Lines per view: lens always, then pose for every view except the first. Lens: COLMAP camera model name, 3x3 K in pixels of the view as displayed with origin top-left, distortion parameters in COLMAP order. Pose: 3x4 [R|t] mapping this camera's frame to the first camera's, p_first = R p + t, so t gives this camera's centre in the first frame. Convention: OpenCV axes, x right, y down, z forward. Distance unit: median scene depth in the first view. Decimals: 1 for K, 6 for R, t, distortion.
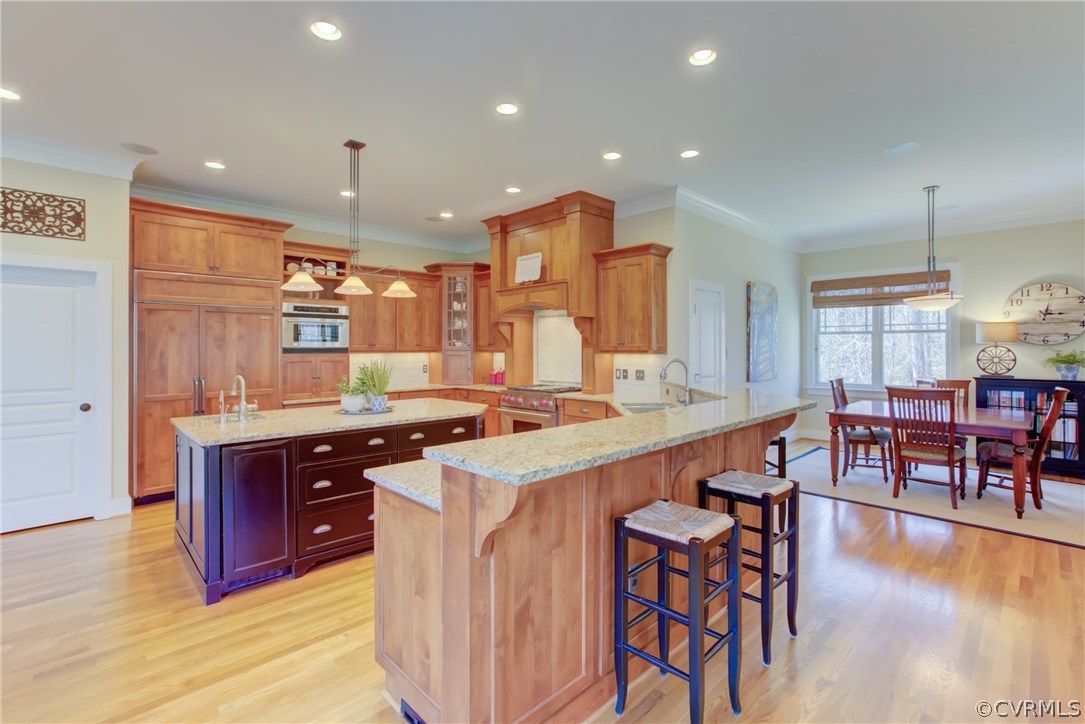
lens RADIAL K [[492.2, 0, 534.9], [0, 492.2, 344.9], [0, 0, 1]] dist [-0.003326, -0.000023]
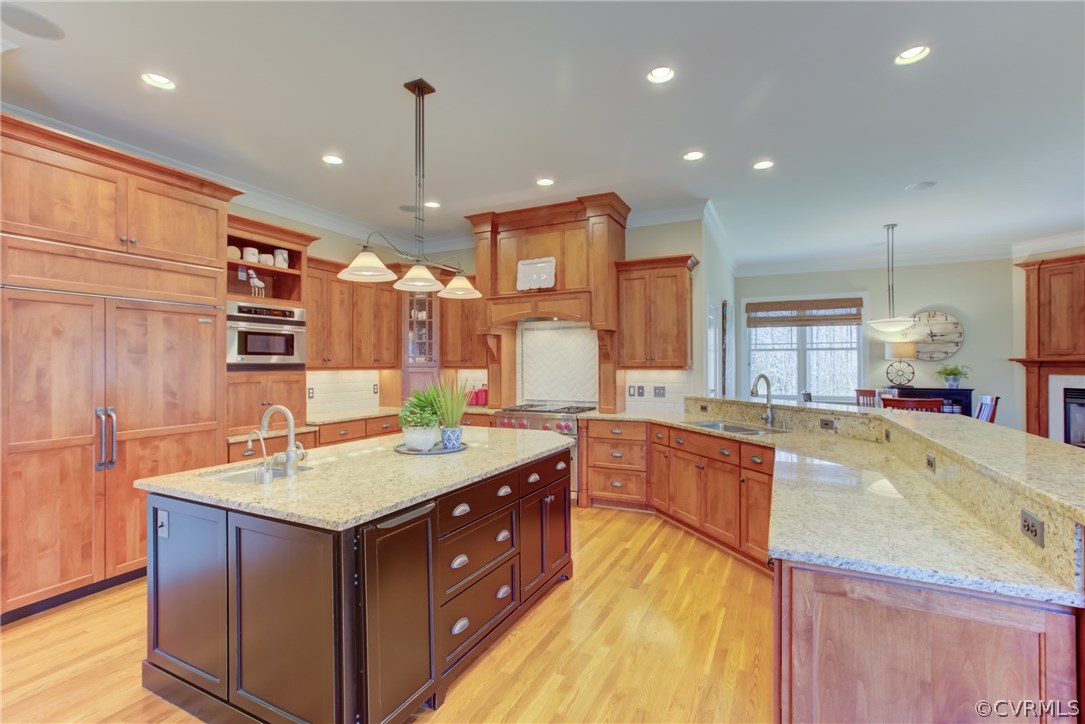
lens RADIAL K [[483.2, 0, 542.5], [0, 483.2, 362.0], [0, 0, 1]] dist [0.001354, 0.000658]
pose [[0.939938, 0.000059, 0.341346, -0.318547], [-0.000441, 0.999999, 0.001041, 0.002424], [-0.341346, -0.001129, 0.939937, 0.184607]]
